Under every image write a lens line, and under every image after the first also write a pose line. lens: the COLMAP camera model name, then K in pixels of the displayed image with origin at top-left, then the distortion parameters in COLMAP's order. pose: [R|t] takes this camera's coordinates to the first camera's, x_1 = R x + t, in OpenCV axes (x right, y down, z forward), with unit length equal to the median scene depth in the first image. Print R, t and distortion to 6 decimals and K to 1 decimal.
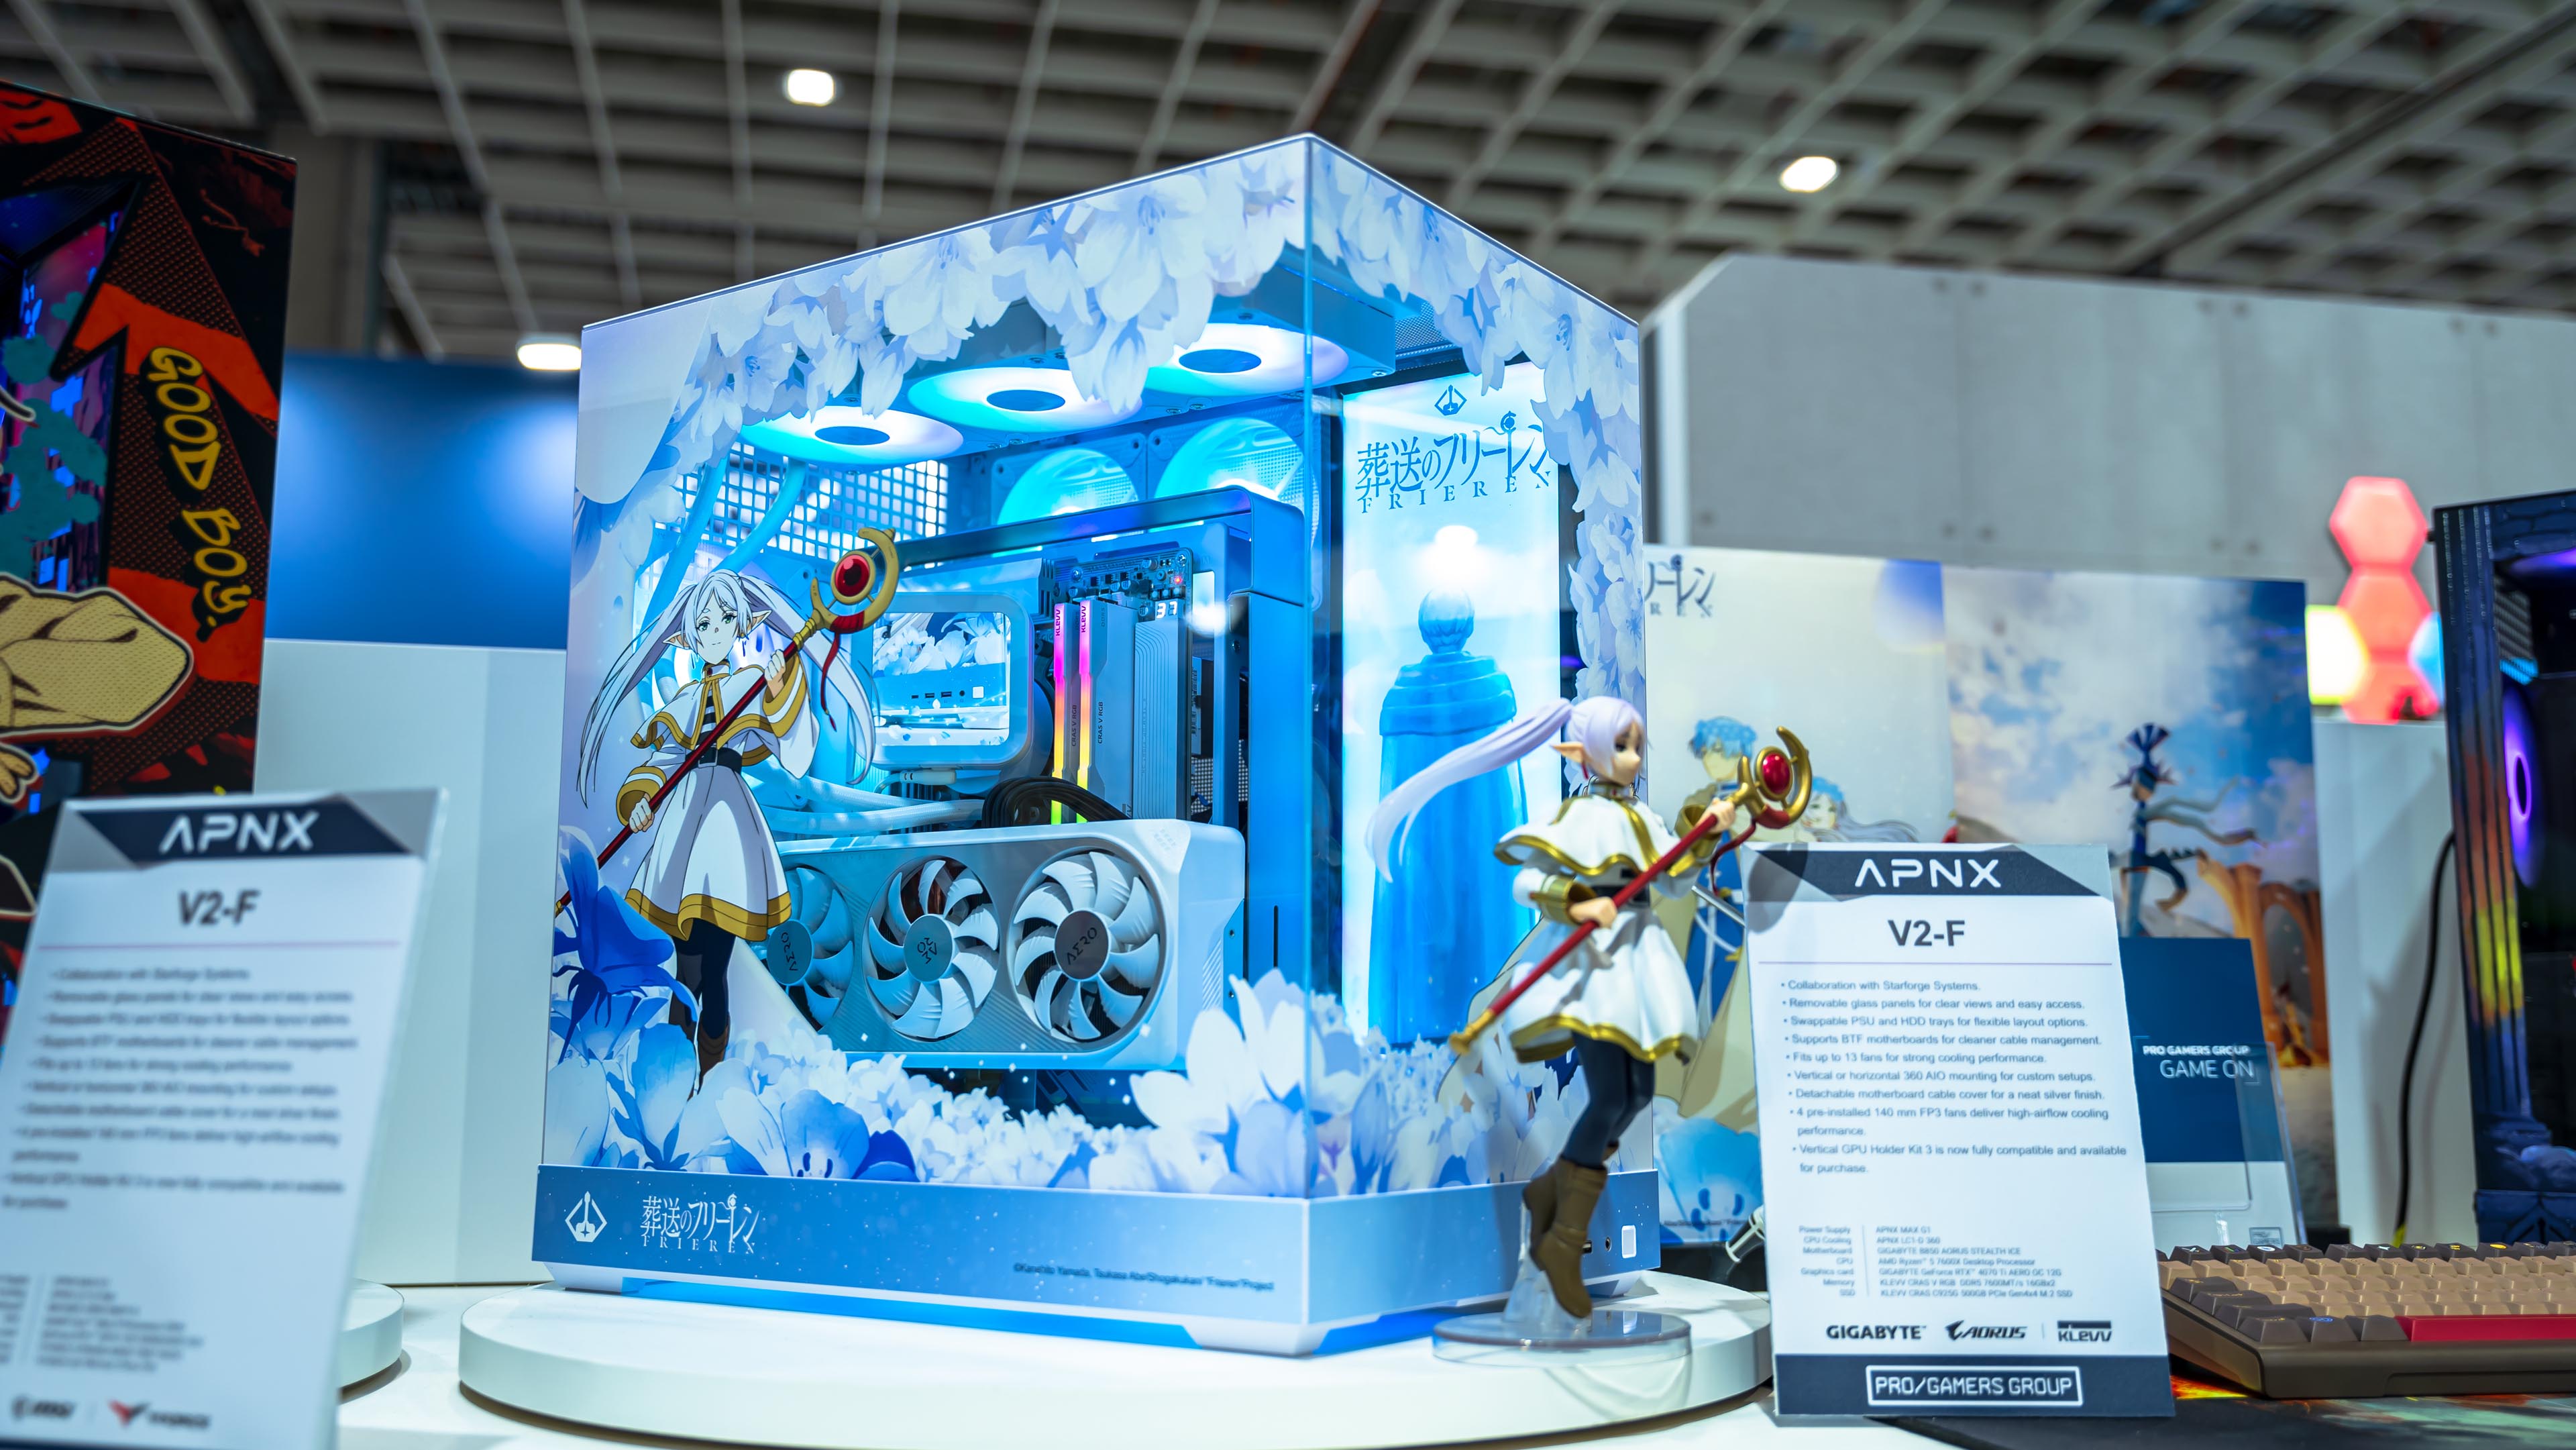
lens RADIAL K [[2312.8, 0, 1271.4], [0, 2312.8, 701.4], [0, 0, 1]] dist [0.001445, -0.015287]
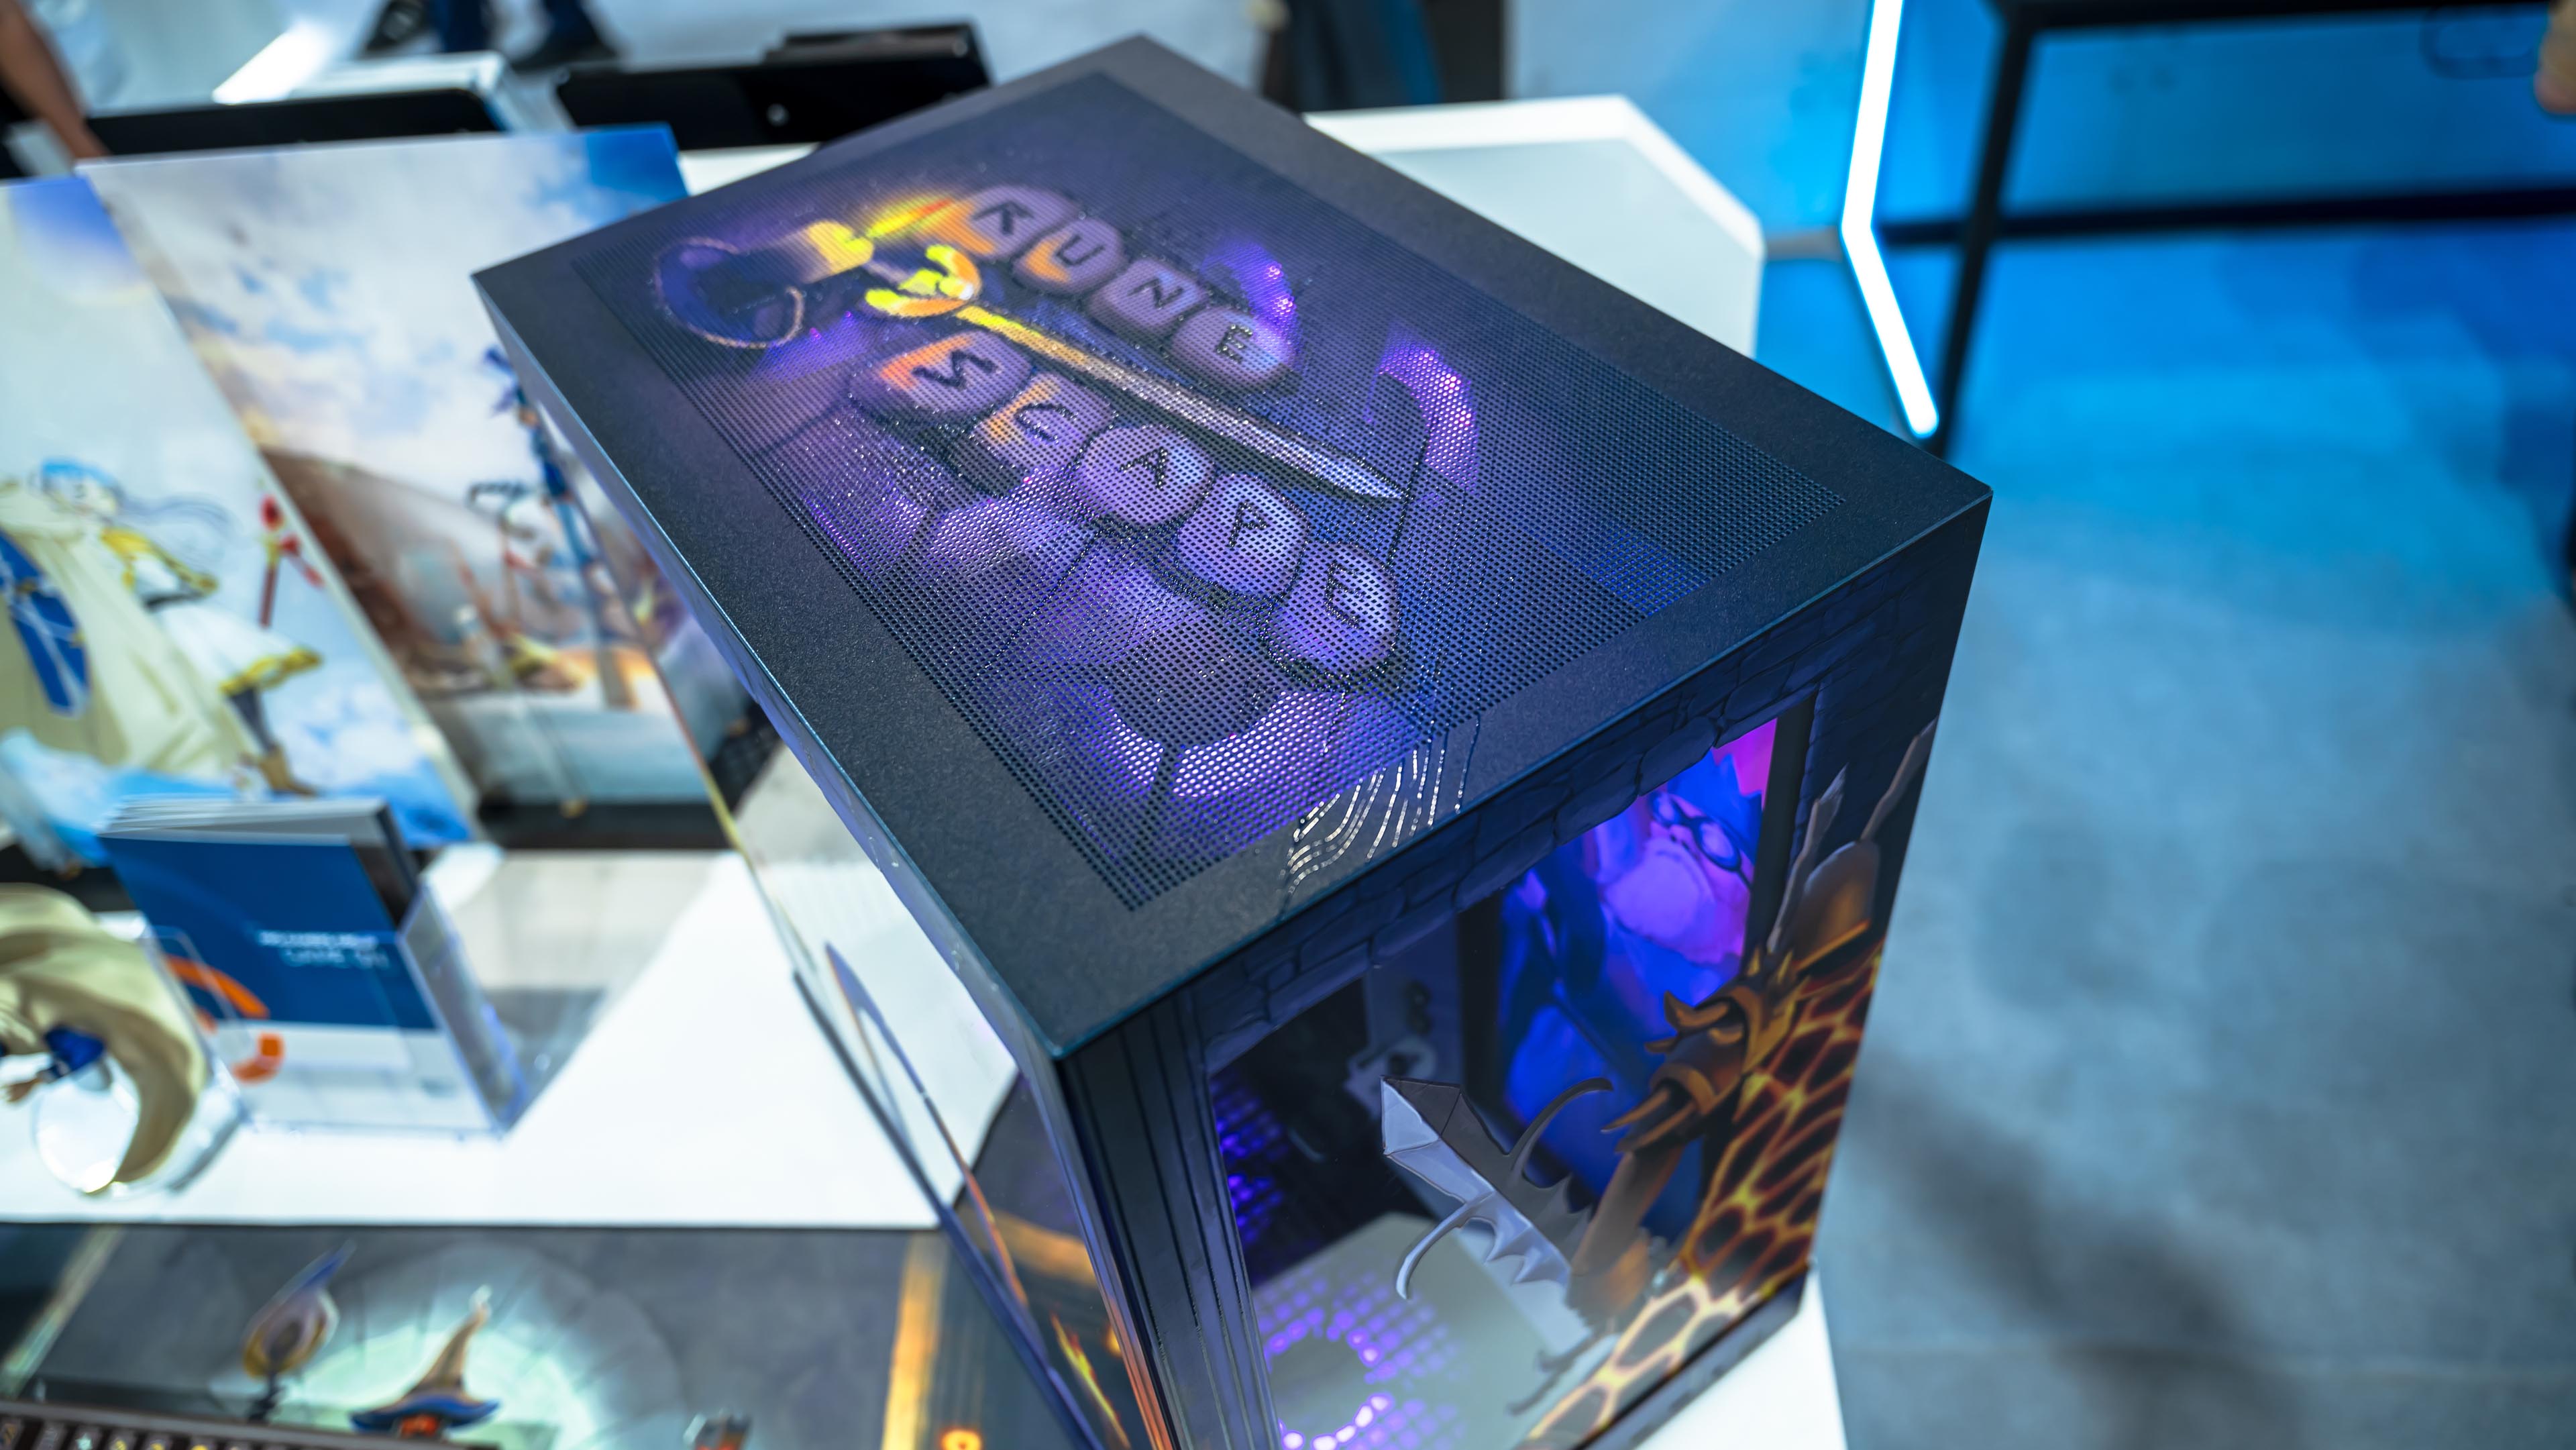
lens RADIAL K [[1716.7, 0, 1286.4], [0, 1716.7, 738.3], [0, 0, 1]] dist [0.013478, -0.025713]
pose [[0.957596, 0.121534, -0.261227, 0.918814], [0.136881, 0.605911, 0.783668, -0.362175], [0.253523, -0.786194, 0.563582, 0.784184]]
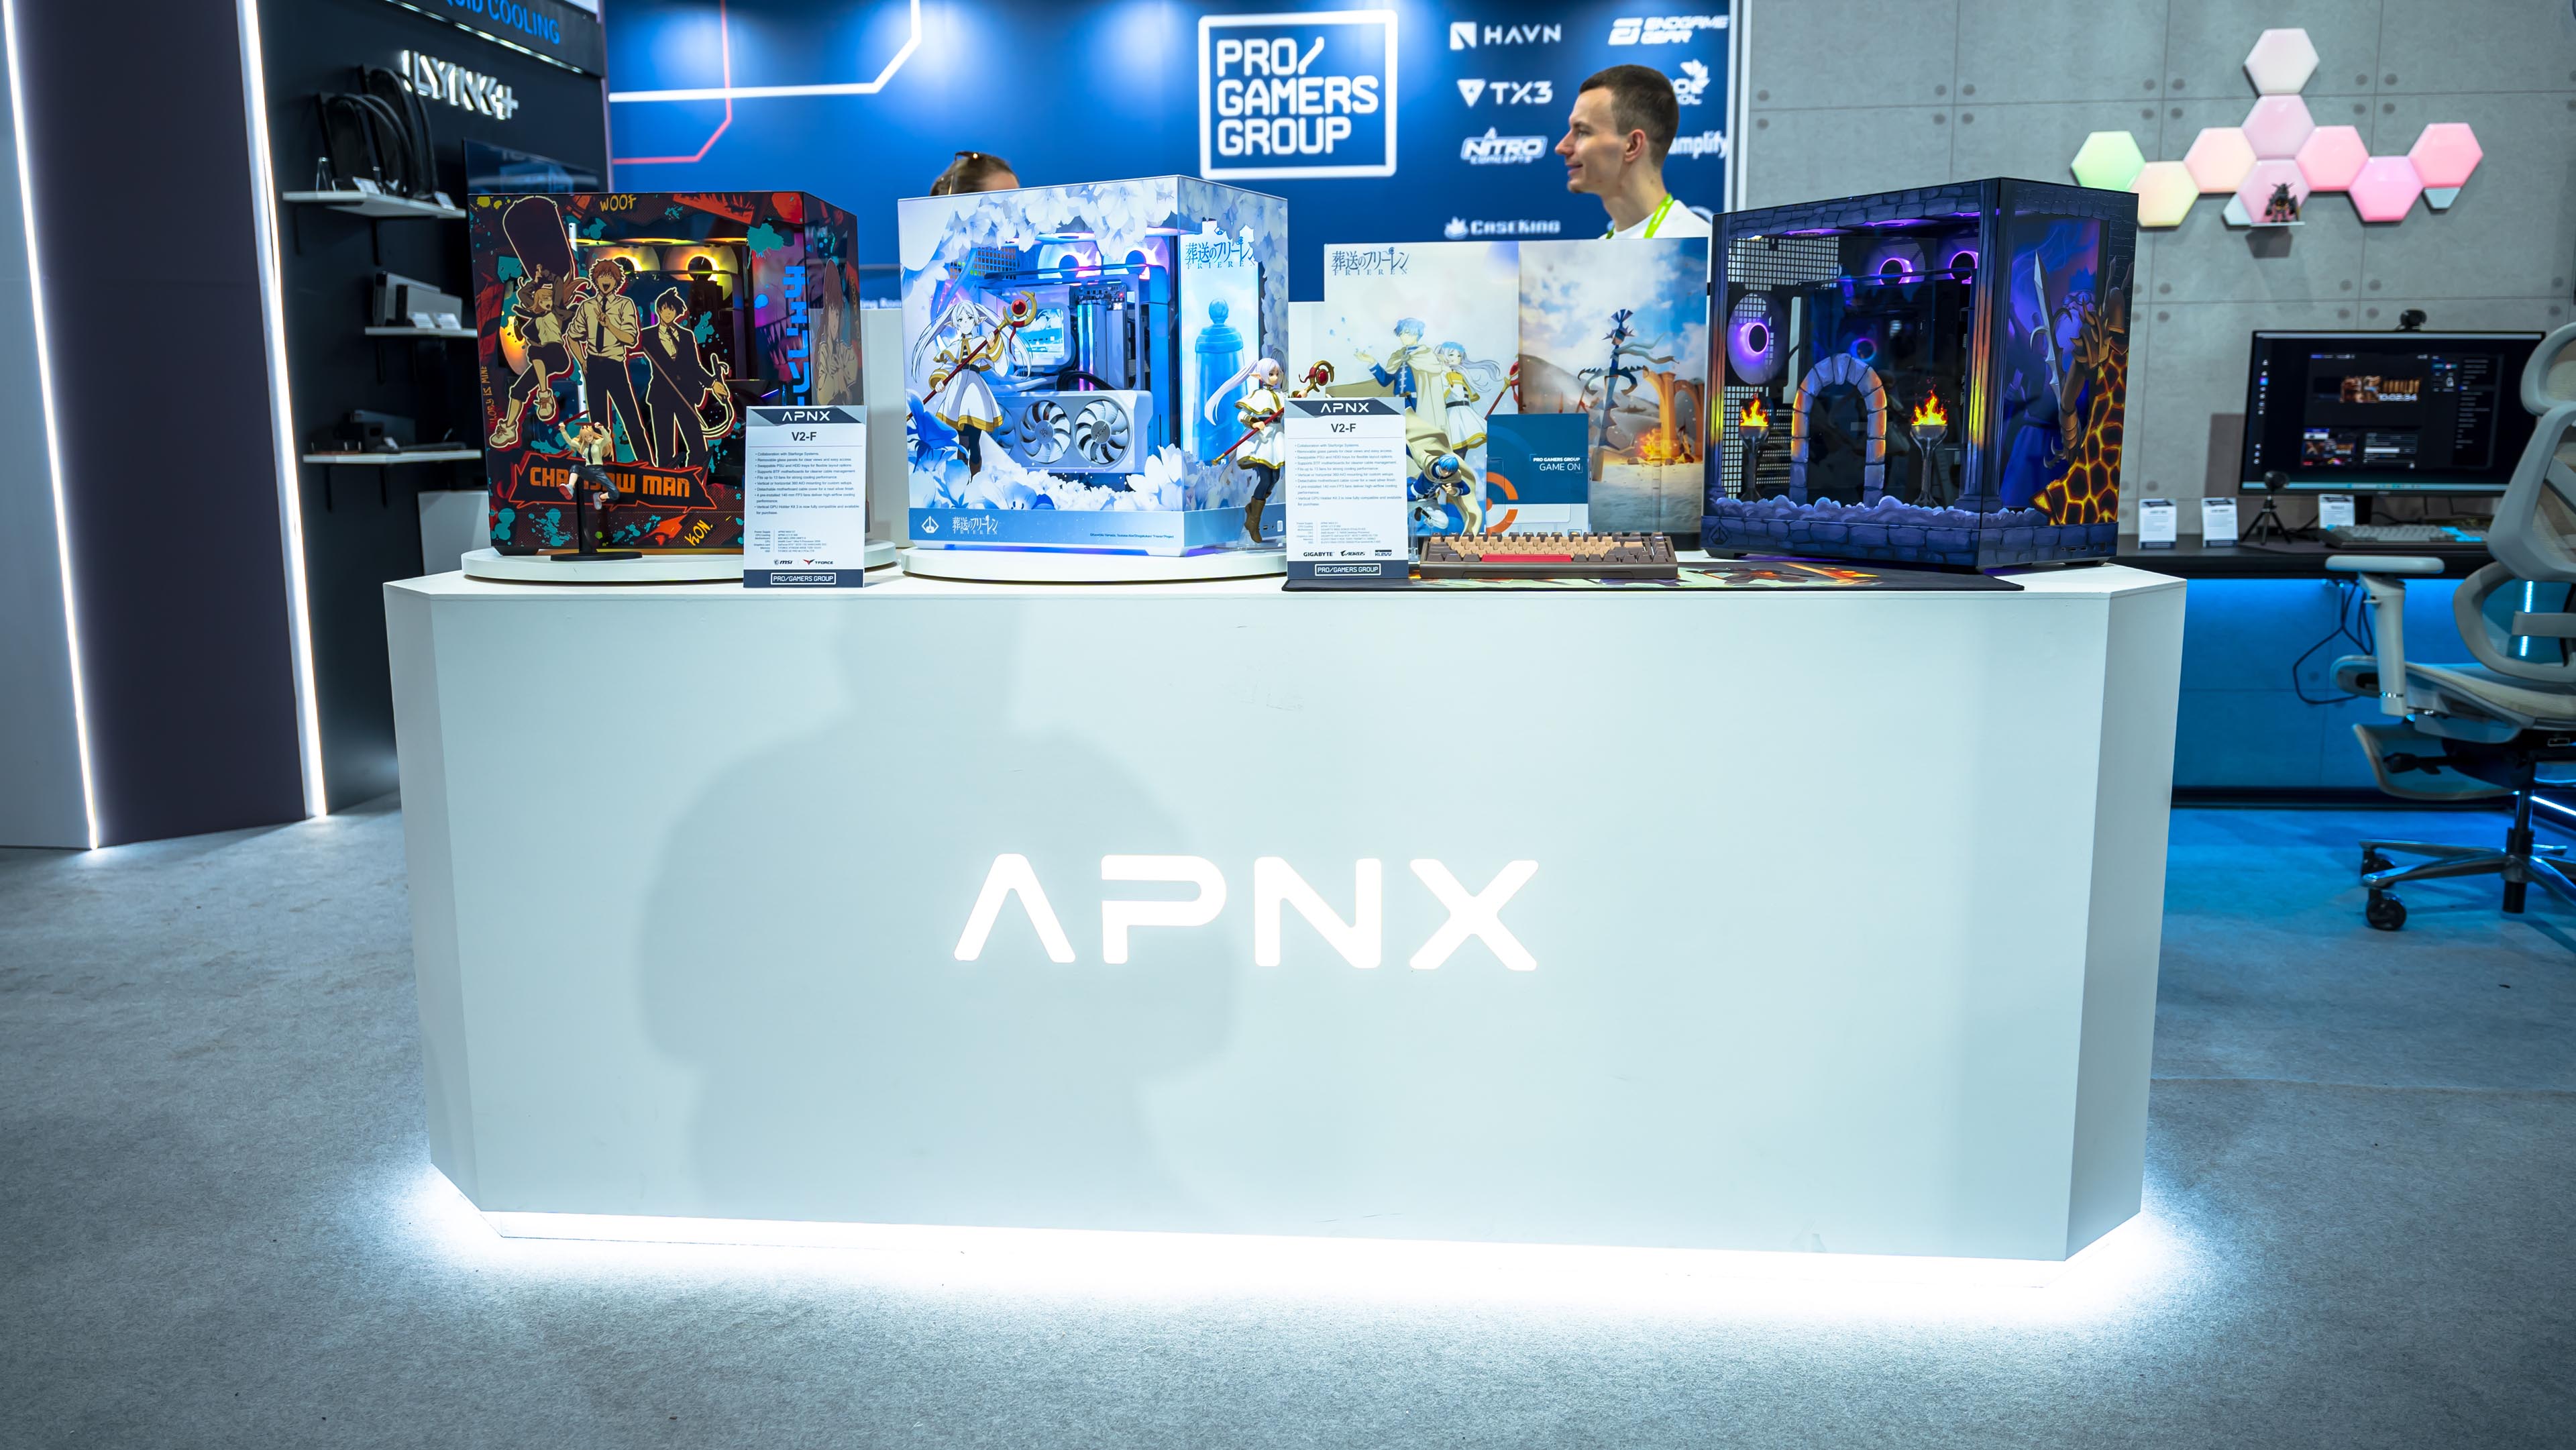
lens RADIAL K [[1765.7, 0, 1289.2], [0, 1765.7, 686.2], [0, 0, 1]] dist [0.013500, -0.010356]
pose [[0.958342, 0.026887, -0.284355, 0.671631], [0.057331, 0.957191, 0.283723, -0.170271], [0.279810, -0.288206, 0.915775, -0.881703]]
